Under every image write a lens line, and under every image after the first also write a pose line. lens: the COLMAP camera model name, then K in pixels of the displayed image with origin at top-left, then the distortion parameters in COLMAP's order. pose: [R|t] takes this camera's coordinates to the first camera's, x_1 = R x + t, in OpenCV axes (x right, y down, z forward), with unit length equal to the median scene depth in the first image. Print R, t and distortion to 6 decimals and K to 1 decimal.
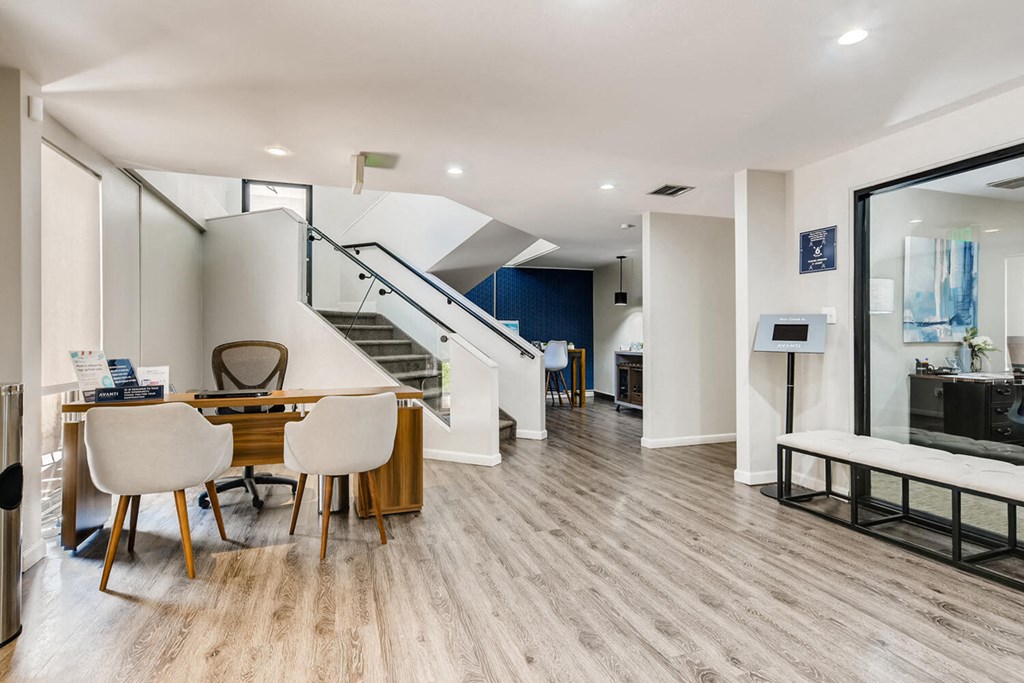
lens RADIAL K [[522.3, 0, 509.5], [0, 522.3, 338.4], [0, 0, 1]] dist [0.001239, 0.000786]
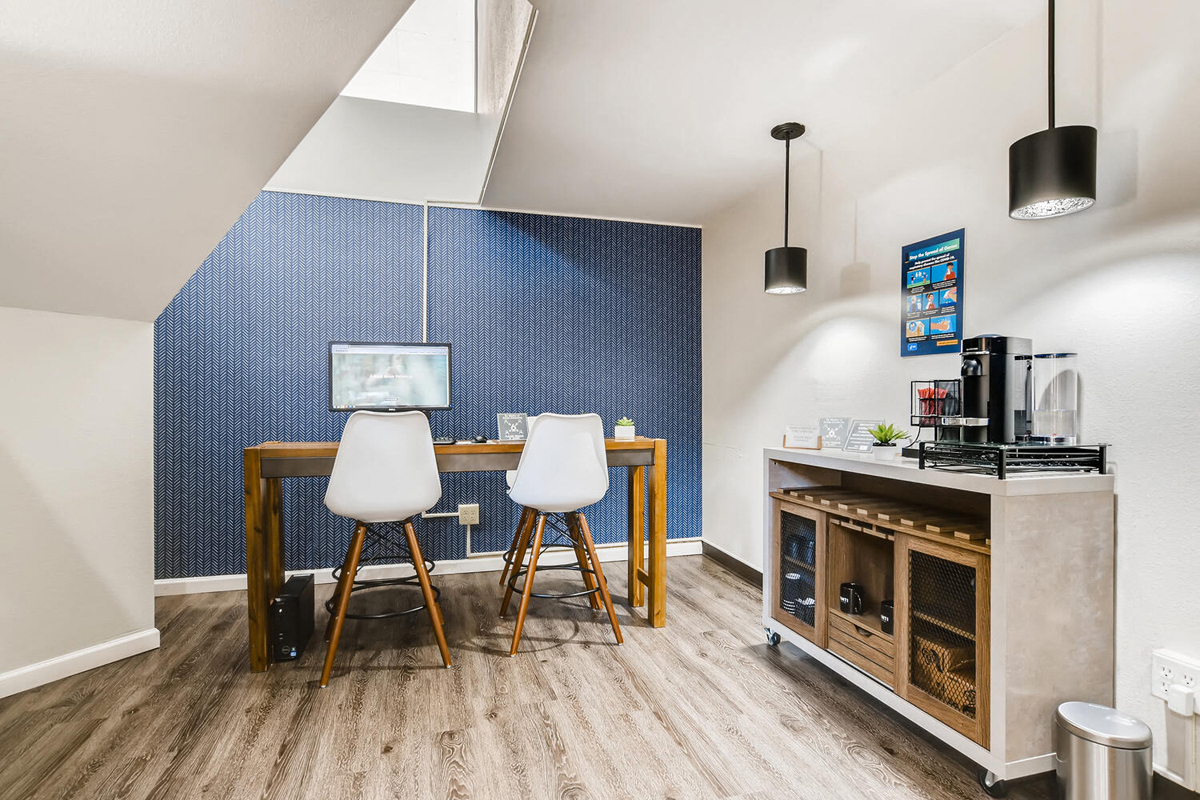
lens RADIAL K [[612.1, 0, 602.2], [0, 612.1, 400.8], [0, 0, 1]] dist [0.001239, 0.000786]
pose [[0.999839, -0.000673, -0.017929, 0.027366], [0.000907, 0.999915, 0.012999, -0.001772], [0.017919, -0.013013, 0.999755, 0.153772]]
